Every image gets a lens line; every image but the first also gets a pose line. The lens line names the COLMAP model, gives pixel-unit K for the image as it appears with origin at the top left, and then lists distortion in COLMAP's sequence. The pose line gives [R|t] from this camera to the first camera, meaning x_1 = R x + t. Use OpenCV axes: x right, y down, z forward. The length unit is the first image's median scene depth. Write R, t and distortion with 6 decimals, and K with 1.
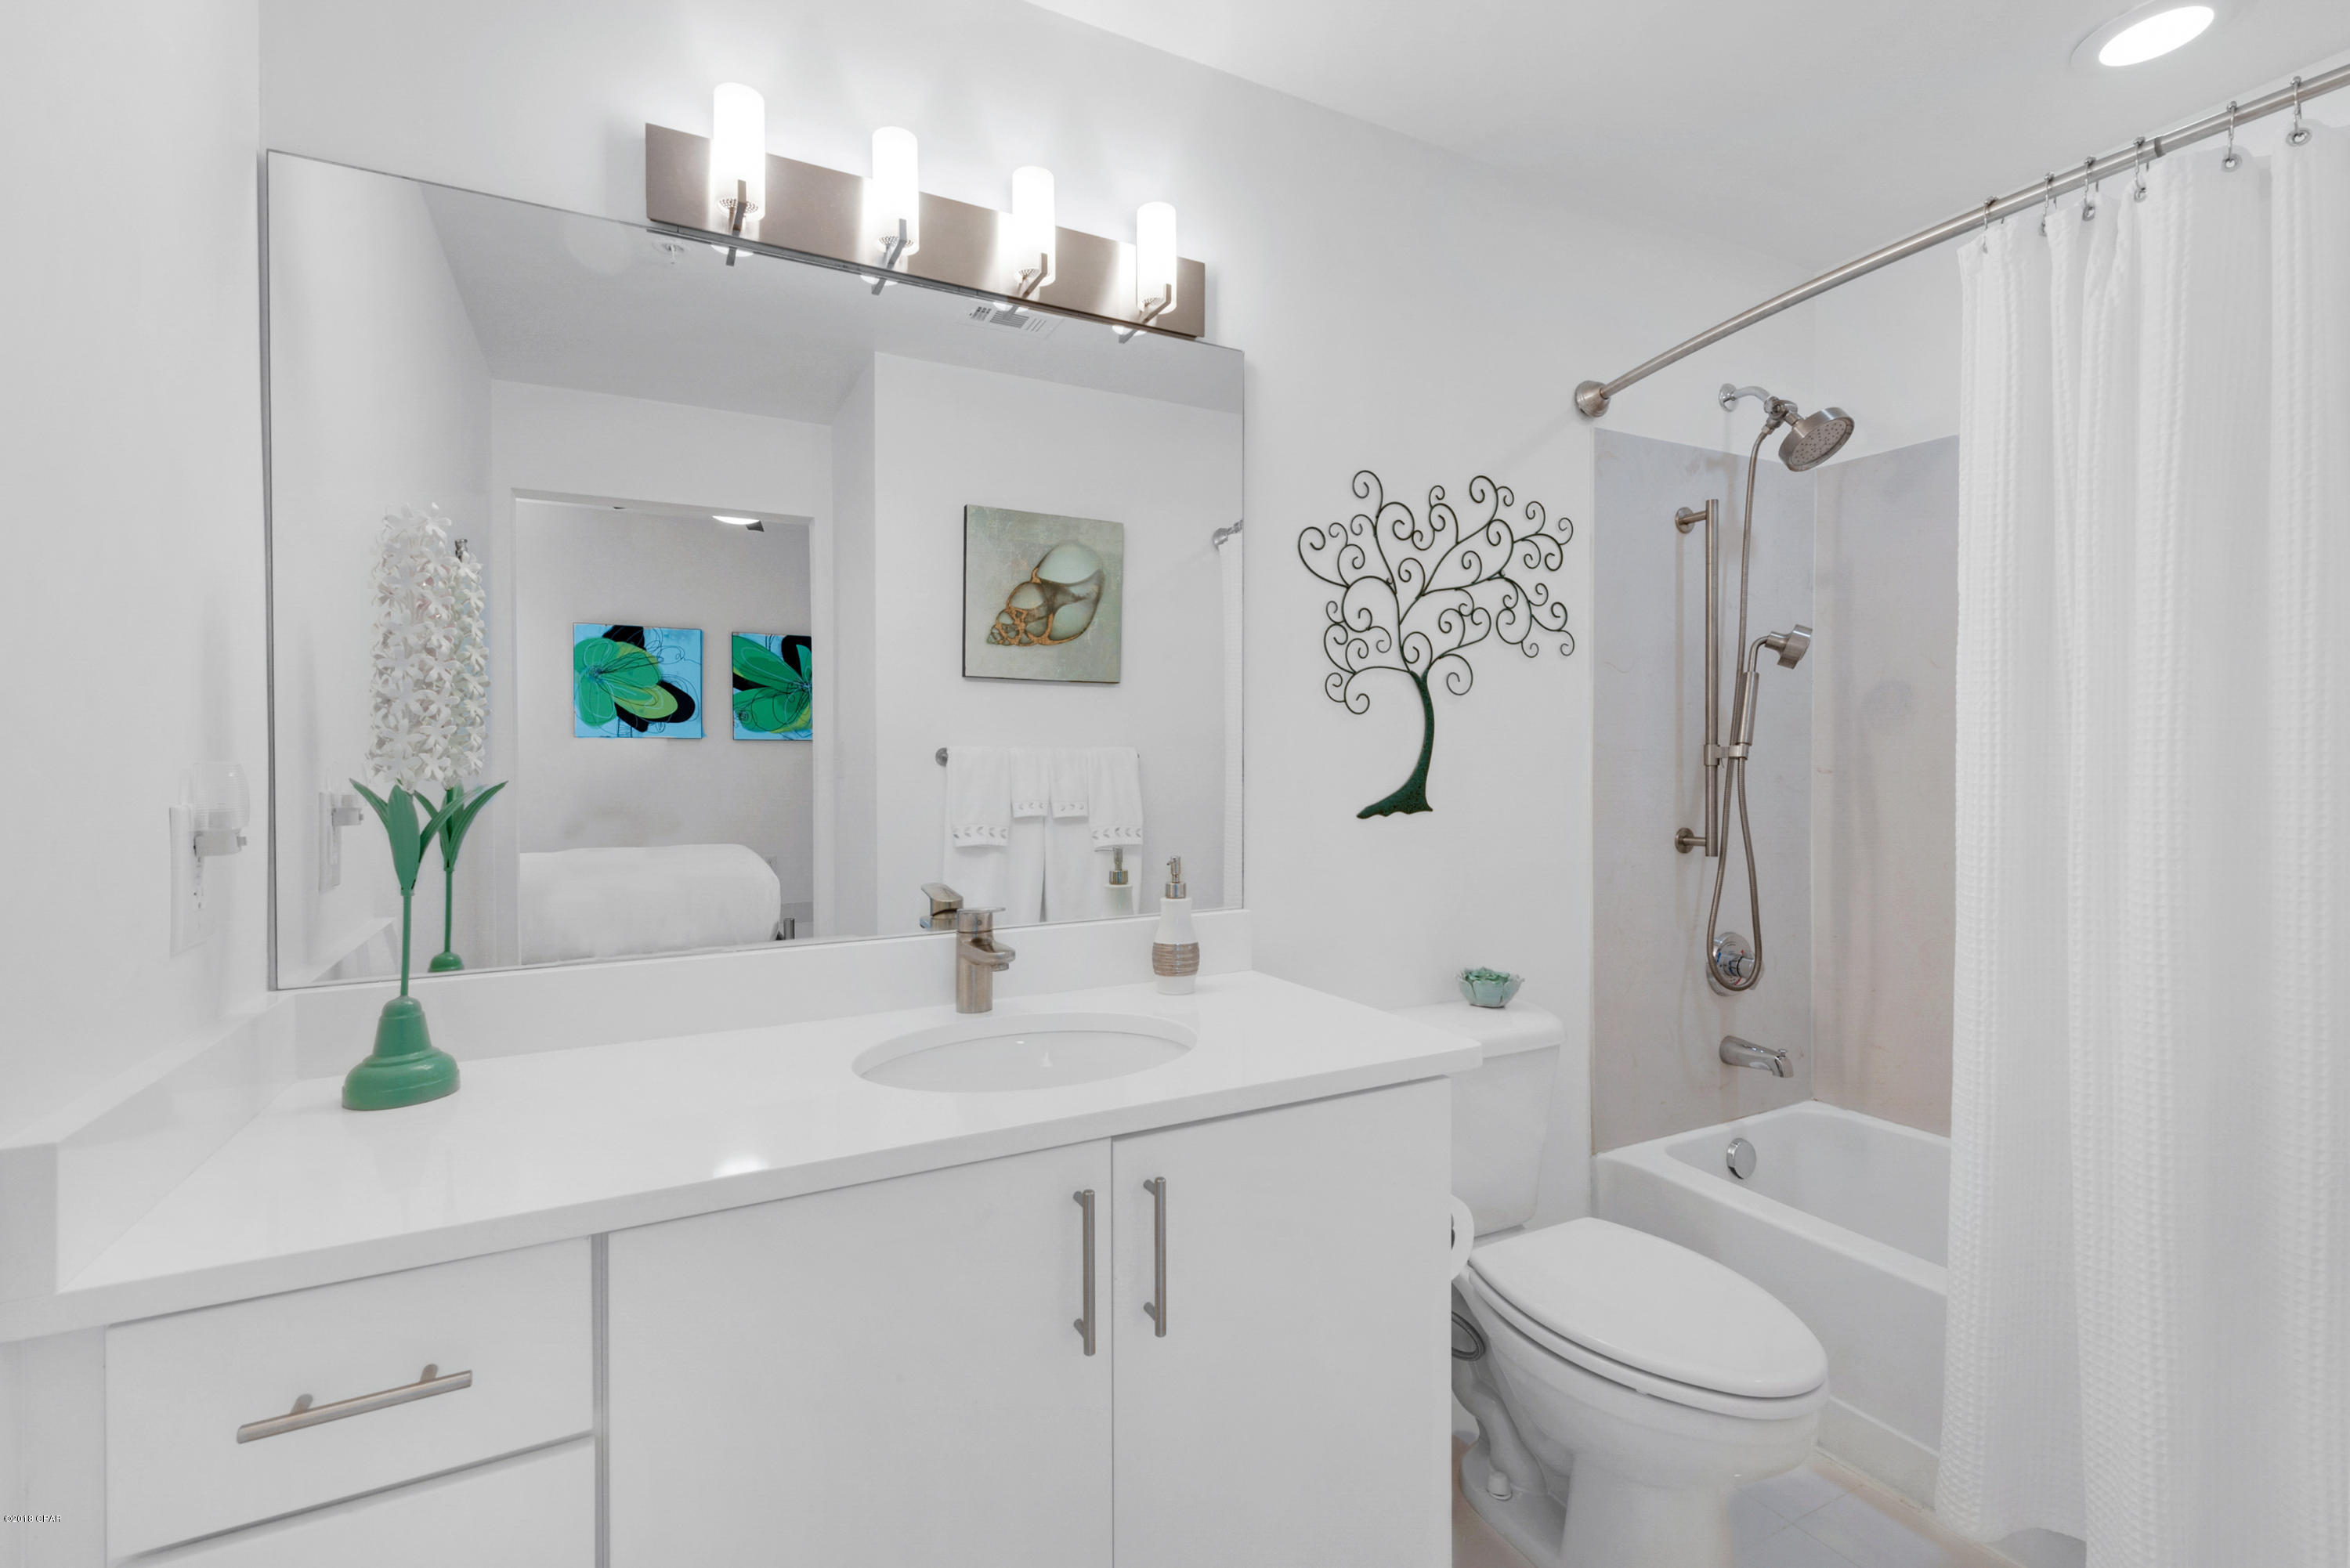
lens RADIAL K [[1017.9, 0, 1168.5], [0, 1017.9, 776.9], [0, 0, 1]] dist [0.009660, -0.000881]
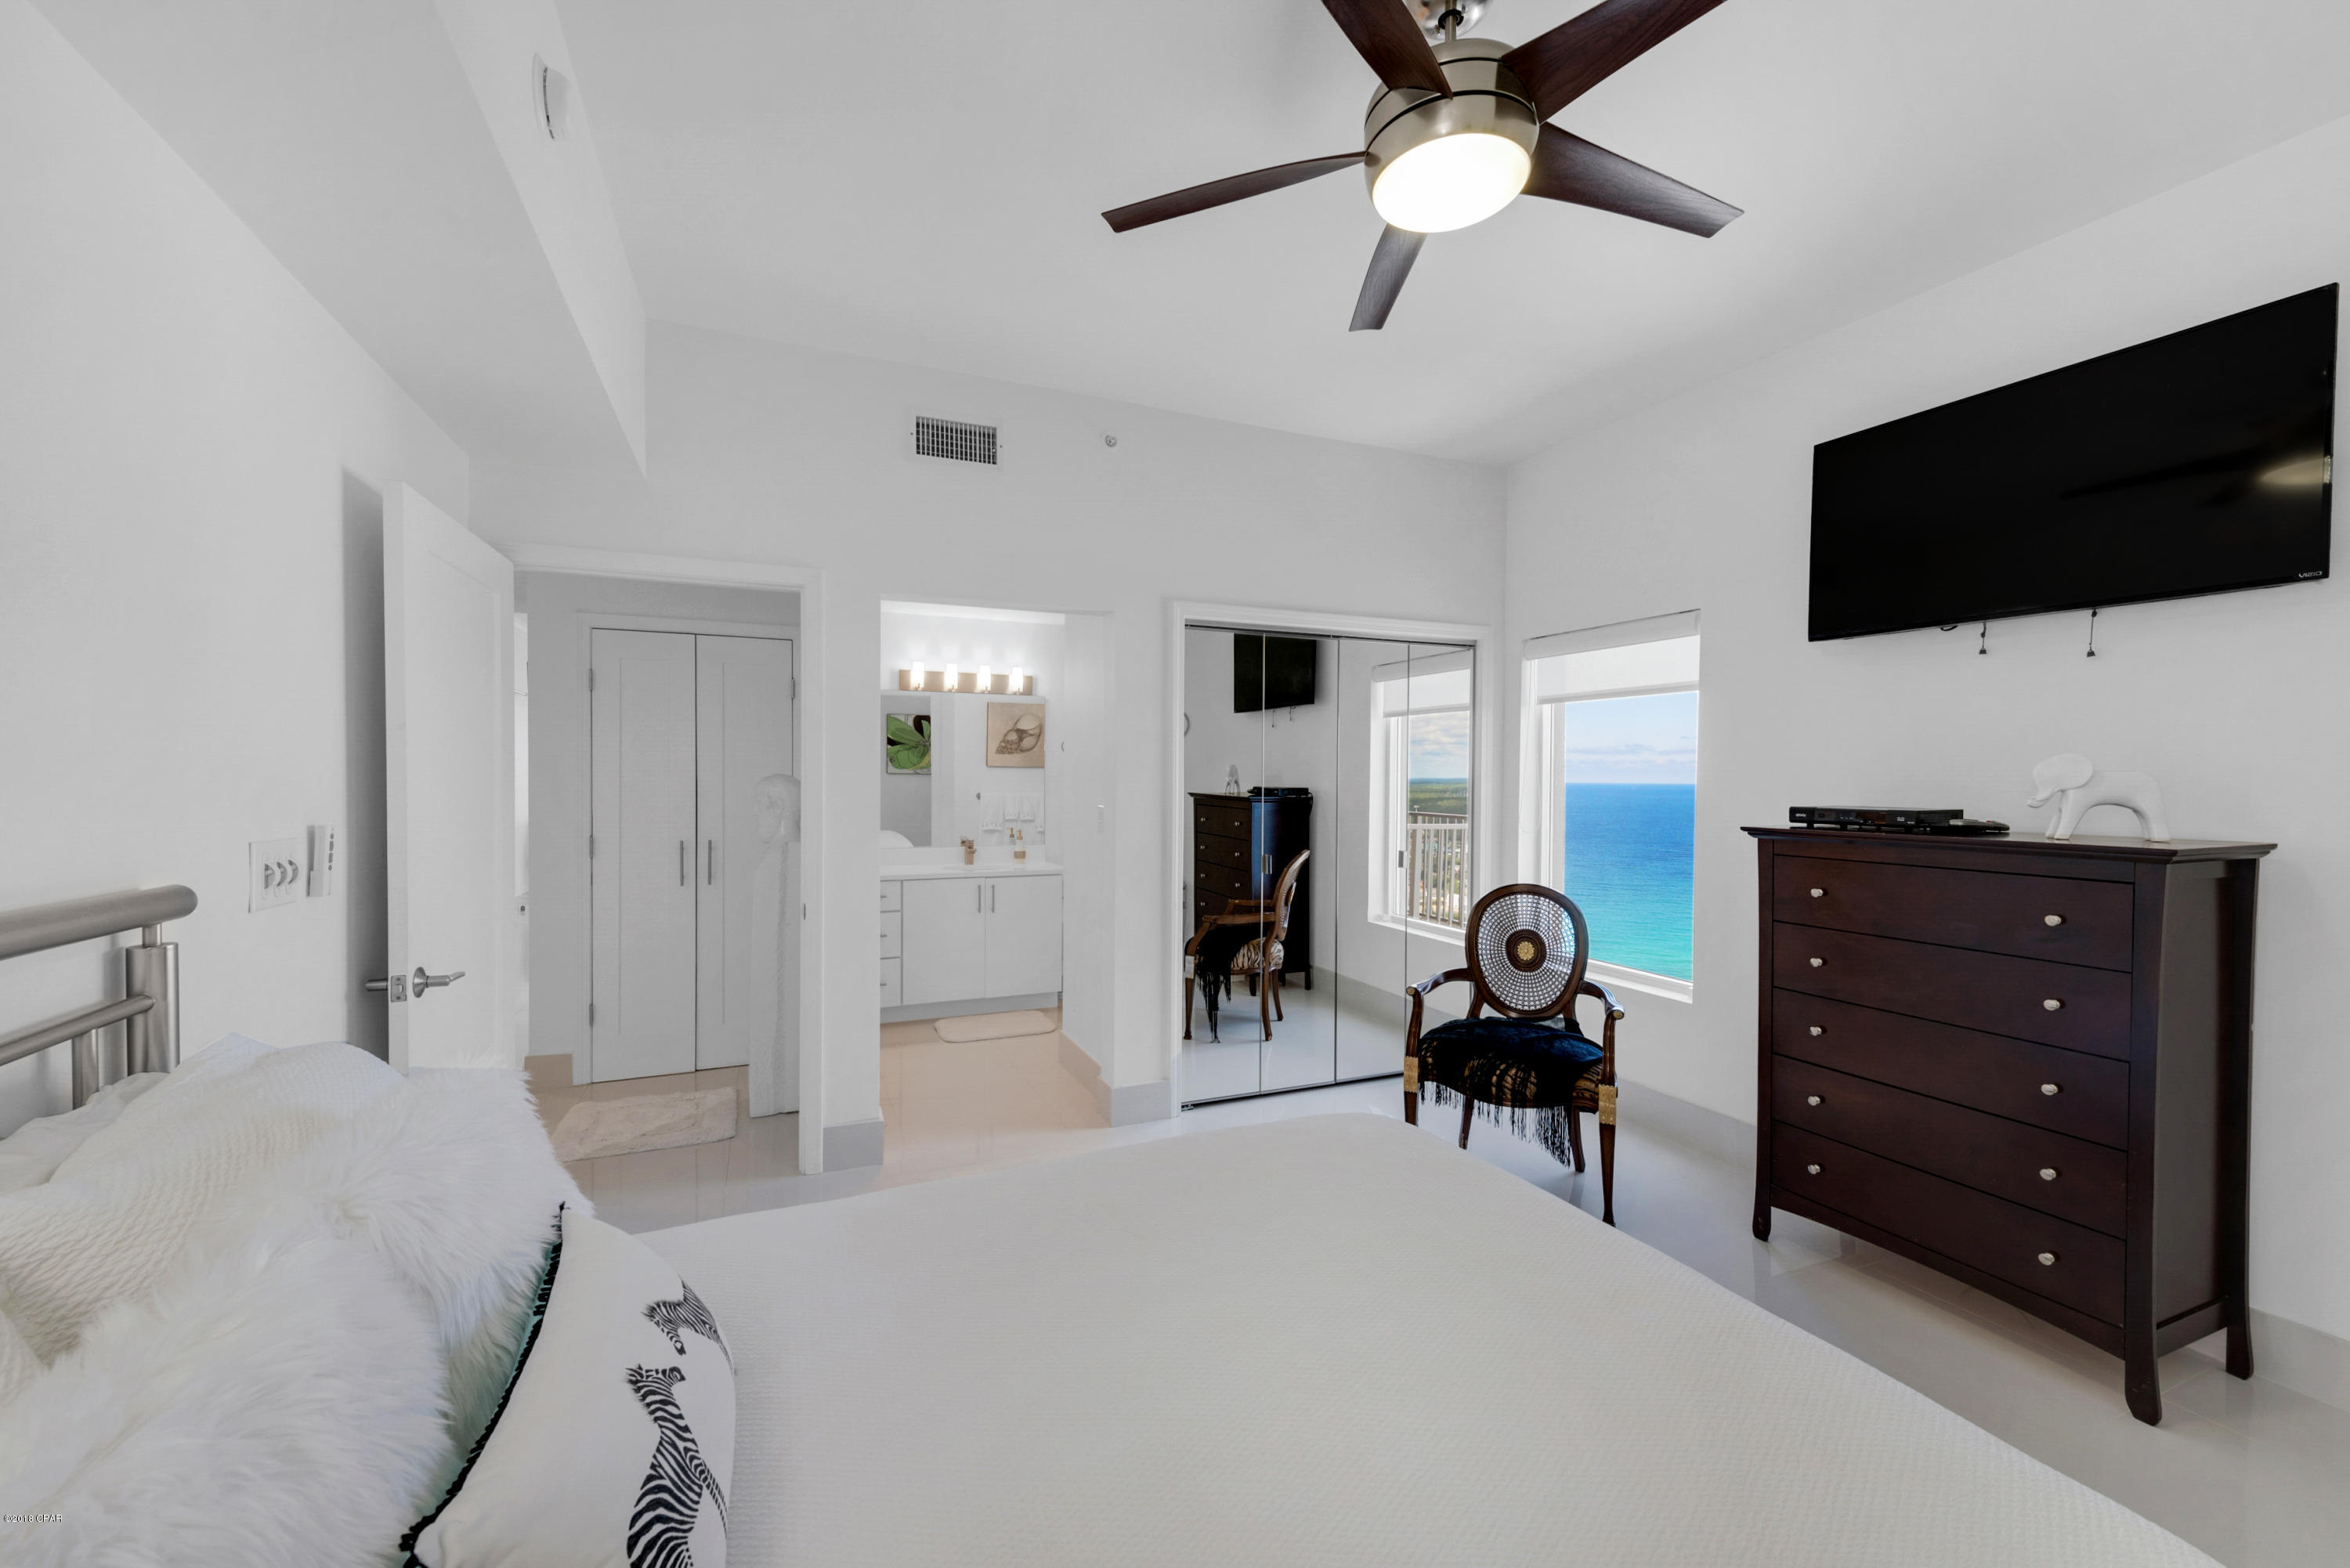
lens RADIAL K [[923.7, 0, 1179.4], [0, 923.7, 778.8], [0, 0, 1]] dist [0.001579, 0.000031]
pose [[0.997505, 0.004508, -0.070456, 0.463694], [-0.004773, 0.999982, -0.003584, -0.057541], [0.070439, 0.003912, 0.997508, -1.354221]]
